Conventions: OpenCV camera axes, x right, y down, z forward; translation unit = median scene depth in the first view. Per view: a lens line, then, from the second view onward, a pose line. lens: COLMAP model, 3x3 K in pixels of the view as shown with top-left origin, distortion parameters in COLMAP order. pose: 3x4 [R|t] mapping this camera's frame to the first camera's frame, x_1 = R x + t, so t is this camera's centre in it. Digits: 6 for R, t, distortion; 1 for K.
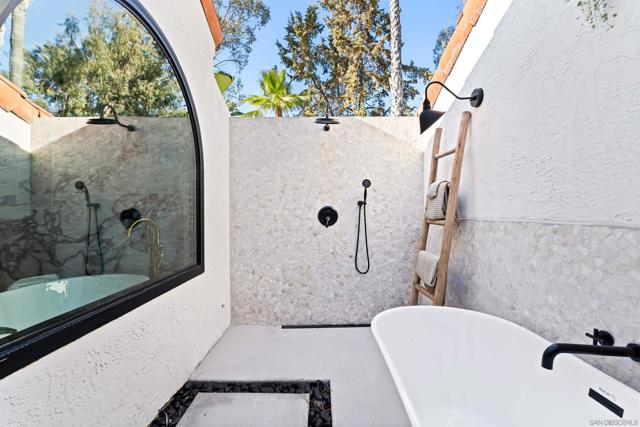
lens RADIAL K [[293.8, 0, 314.6], [0, 293.8, 213.0], [0, 0, 1]] dist [-0.006309, 0.001065]
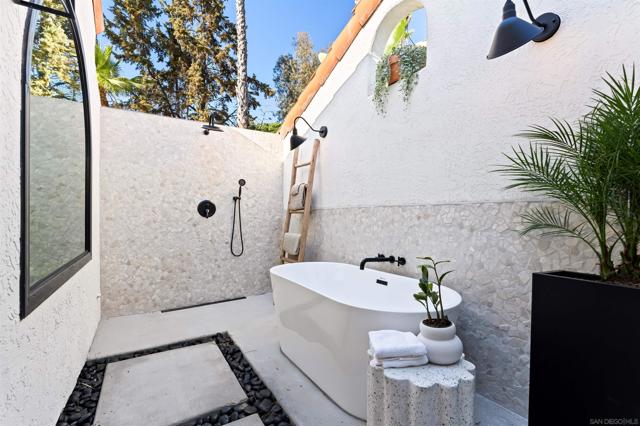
lens RADIAL K [[293.8, 0, 314.9], [0, 293.8, 214.0], [0, 0, 1]] dist [-0.006309, 0.001065]
pose [[0.854453, 0.008729, 0.519456, -0.193922], [-0.003597, 0.999934, -0.010886, 0.042888], [-0.519517, 0.007433, 0.854428, -0.207992]]
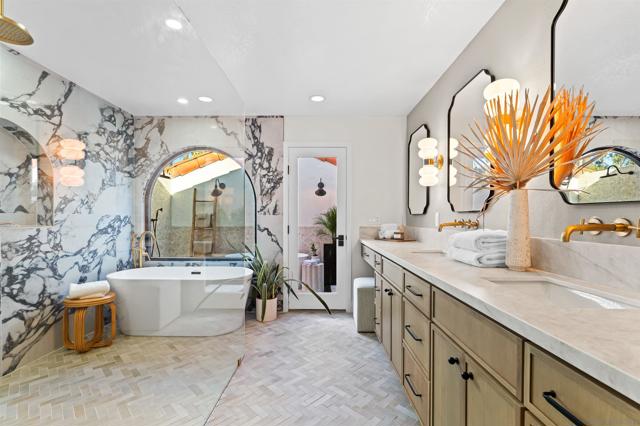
lens RADIAL K [[293.8, 0, 322.5], [0, 293.8, 217.4], [0, 0, 1]] dist [-0.006309, 0.001065]
pose [[-0.006859, 0.010598, 0.999920, -1.619642], [0.000718, 0.999944, -0.010593, -0.033033], [-0.999976, 0.000645, -0.006866, 0.005686]]
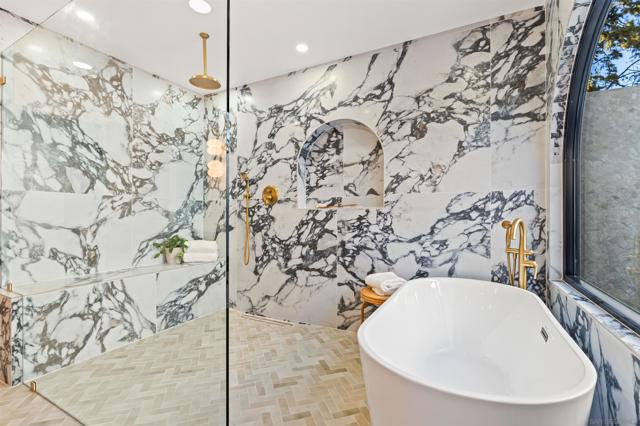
lens RADIAL K [[293.8, 0, 321.1], [0, 293.8, 212.6], [0, 0, 1]] dist [-0.006309, 0.001065]
pose [[0.886525, 0.003688, -0.462665, -0.495509], [-0.005372, 0.999983, -0.002322, 0.001721], [0.462649, 0.004544, 0.886530, -0.027410]]
